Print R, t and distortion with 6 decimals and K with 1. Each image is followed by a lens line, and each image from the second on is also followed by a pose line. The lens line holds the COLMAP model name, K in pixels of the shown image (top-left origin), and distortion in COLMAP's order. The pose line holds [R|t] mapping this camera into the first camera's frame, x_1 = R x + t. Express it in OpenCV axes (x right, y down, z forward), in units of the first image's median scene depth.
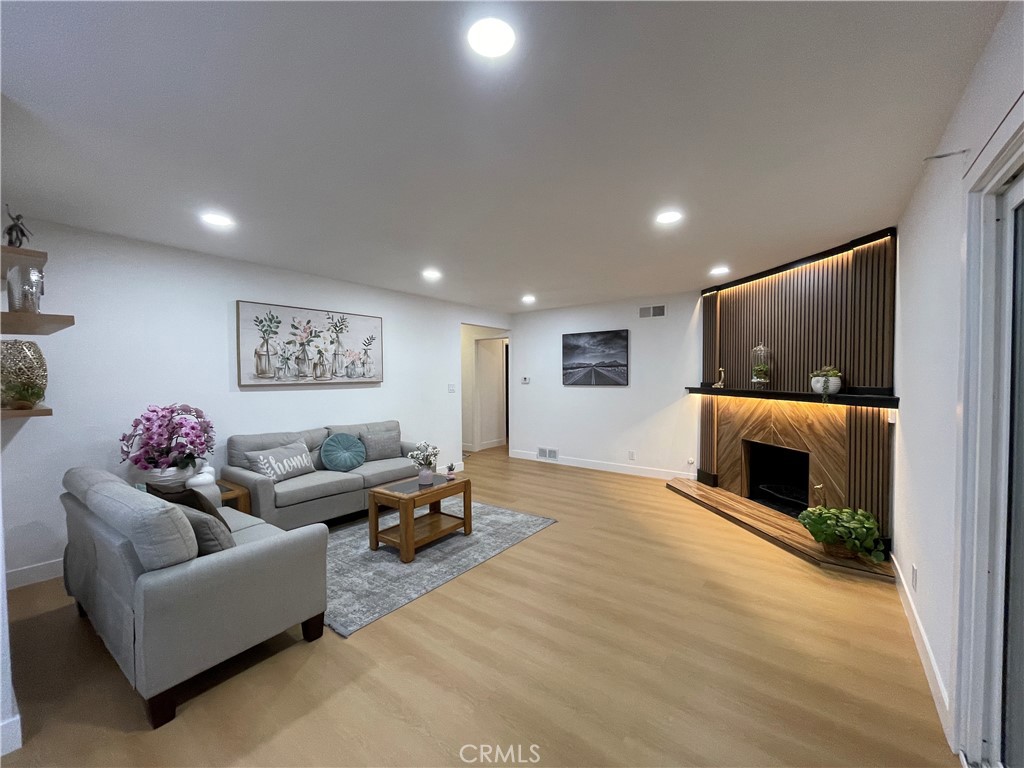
lens RADIAL K [[418.0, 0, 518.2], [0, 418.0, 386.7], [0, 0, 1]] dist [0.008824, -0.000108]
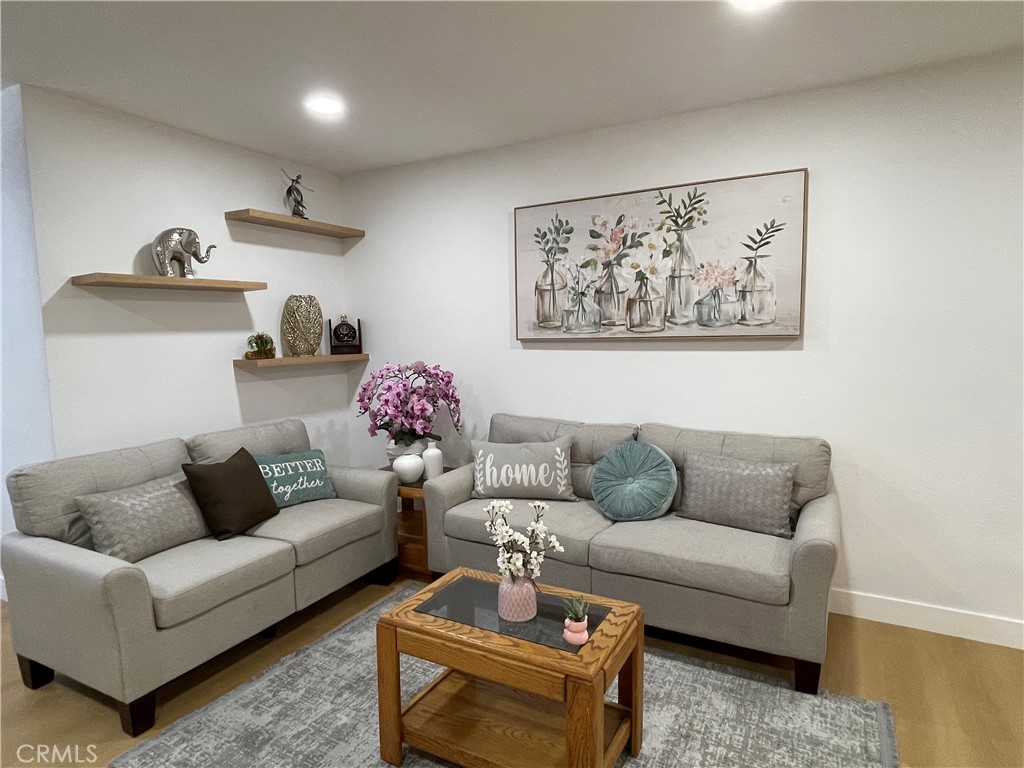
lens RADIAL K [[584.4, 0, 503.0], [0, 584.4, 392.4], [0, 0, 1]] dist [0.003158, -0.008423]
pose [[0.122931, 0.108490, -0.986467, 0.221868], [-0.013198, 0.994098, 0.107684, -0.016923], [0.992327, -0.000218, 0.123637, 0.761229]]
